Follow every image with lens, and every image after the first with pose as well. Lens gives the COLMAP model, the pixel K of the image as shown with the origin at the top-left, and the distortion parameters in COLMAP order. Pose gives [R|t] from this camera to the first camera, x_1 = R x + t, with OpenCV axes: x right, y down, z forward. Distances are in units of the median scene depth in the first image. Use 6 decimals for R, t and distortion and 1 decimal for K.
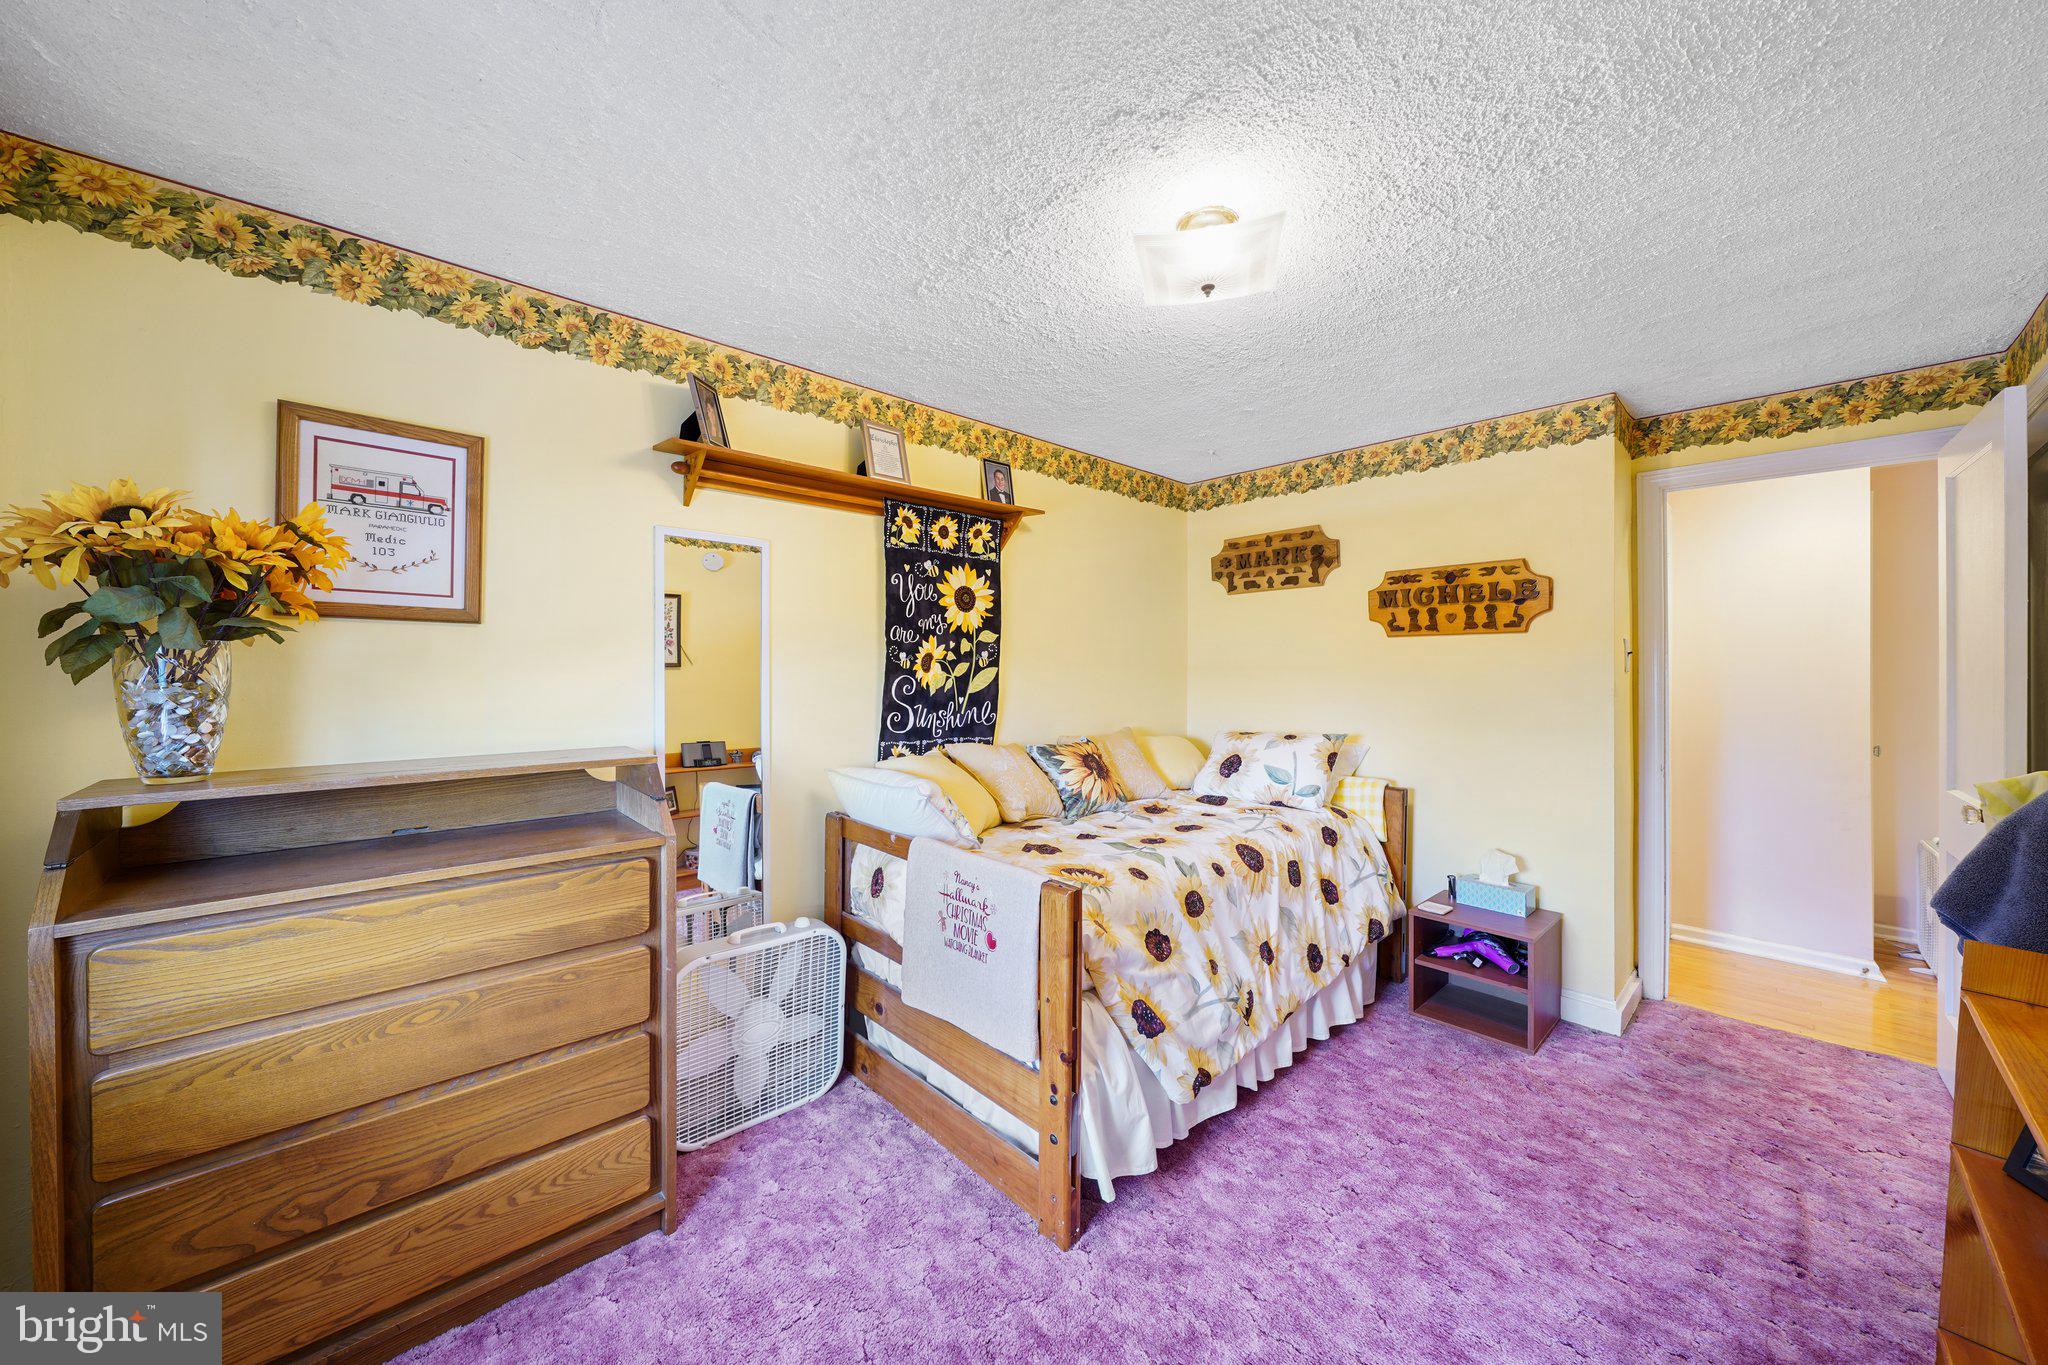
lens RADIAL K [[715.4, 0, 1024.0], [0, 715.4, 682.5], [0, 0, 1]] dist [-0.006192, 0.000097]
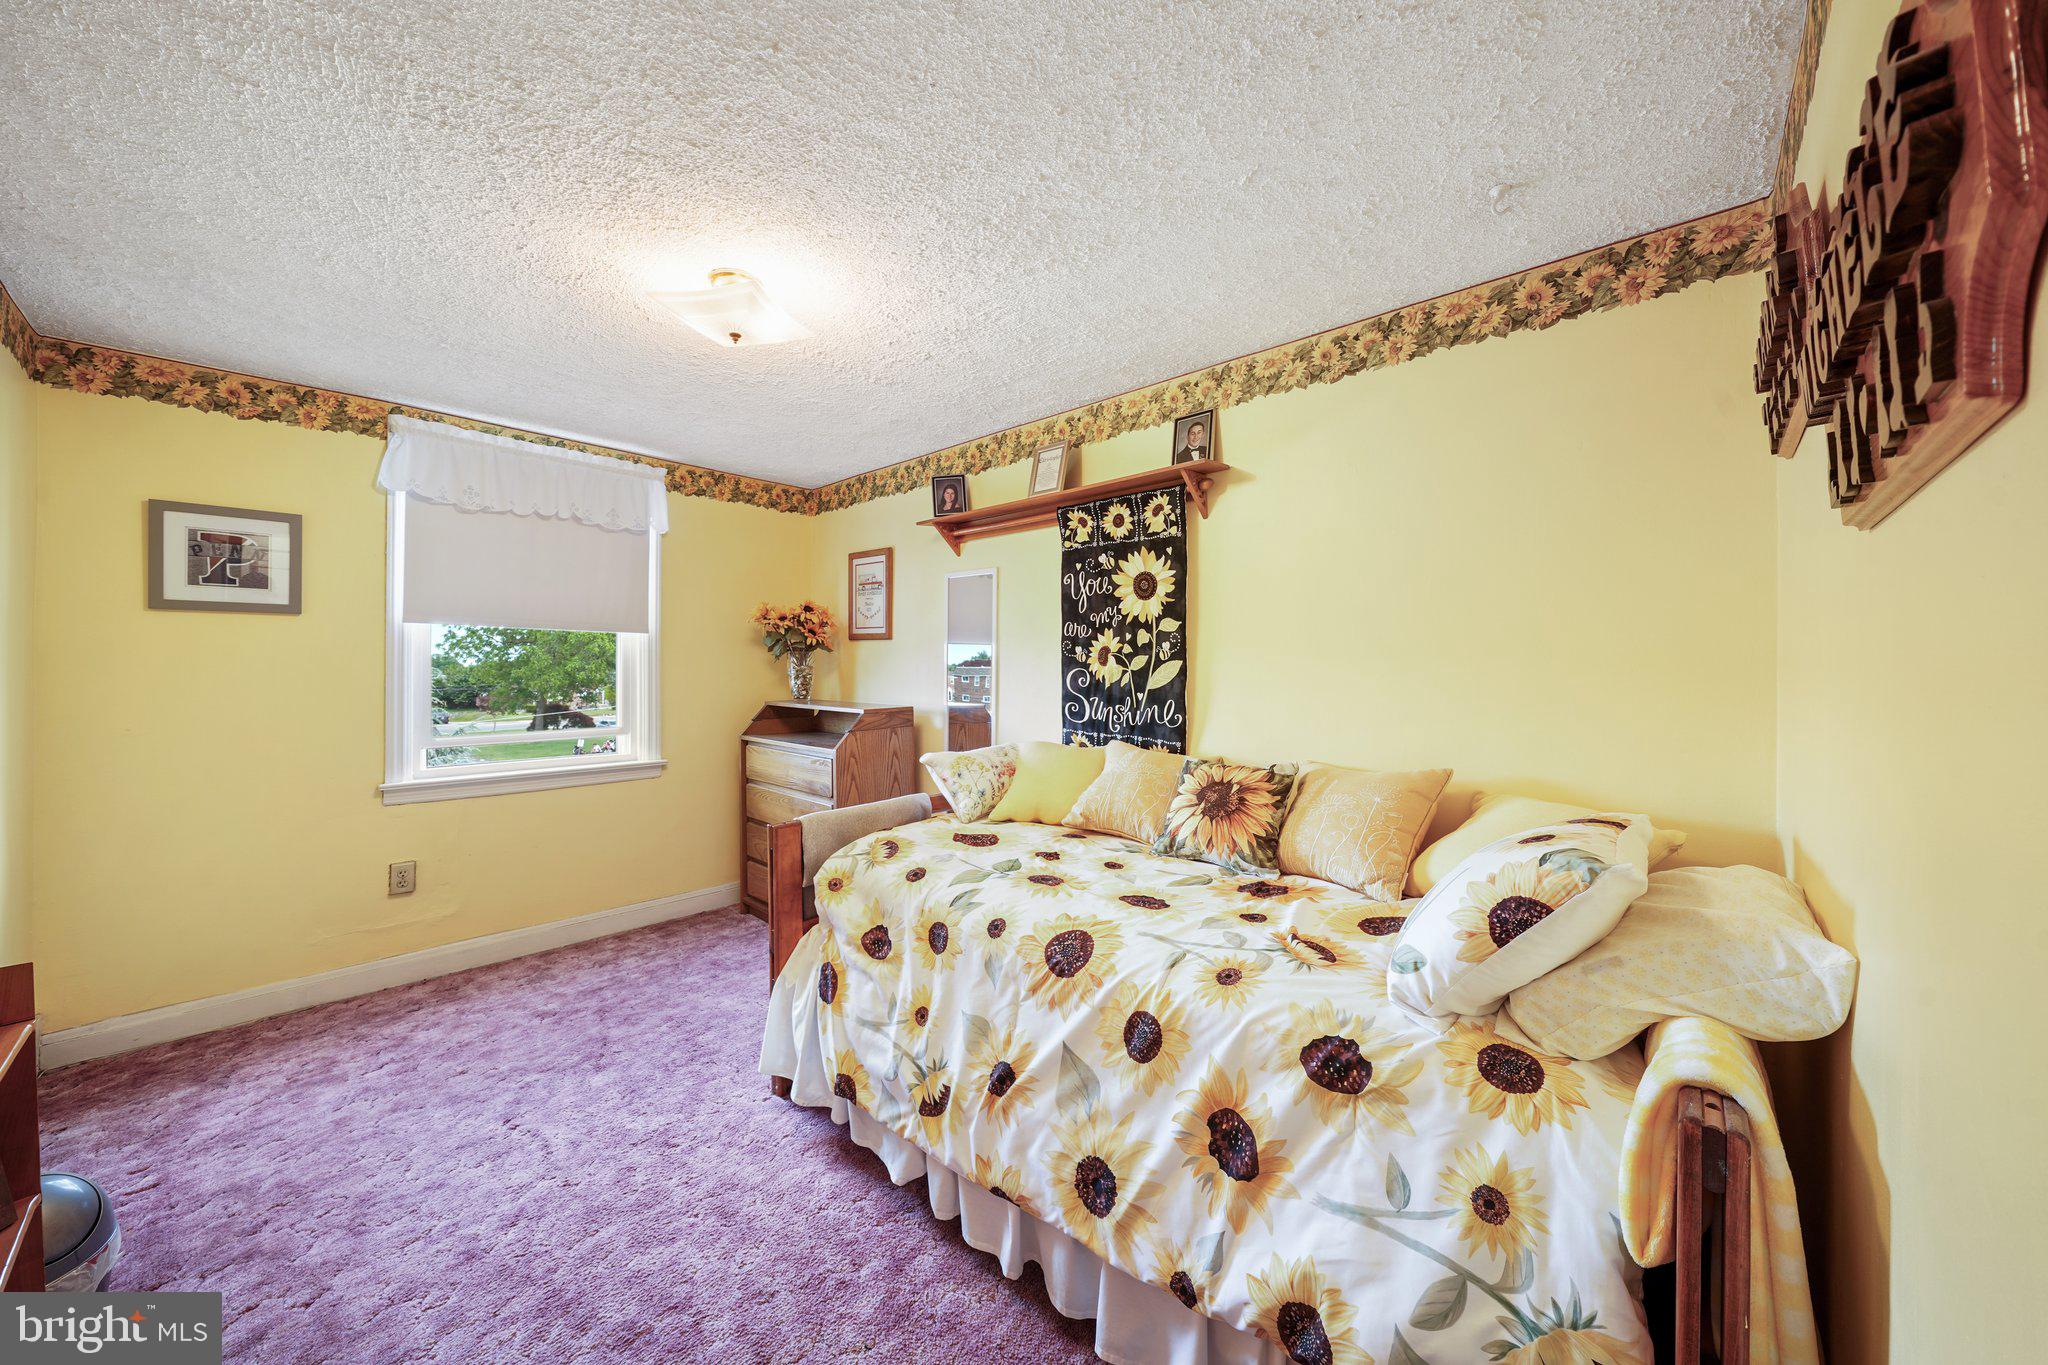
lens RADIAL K [[731.0, 0, 1016.8], [0, 731.0, 666.4], [0, 0, 1]] dist [0.000489, 0.000008]
pose [[0.062486, 0.007178, -0.998020, 0.865763], [-0.018388, 0.999813, 0.006040, -0.016782], [0.997876, 0.017974, 0.062606, 0.804345]]
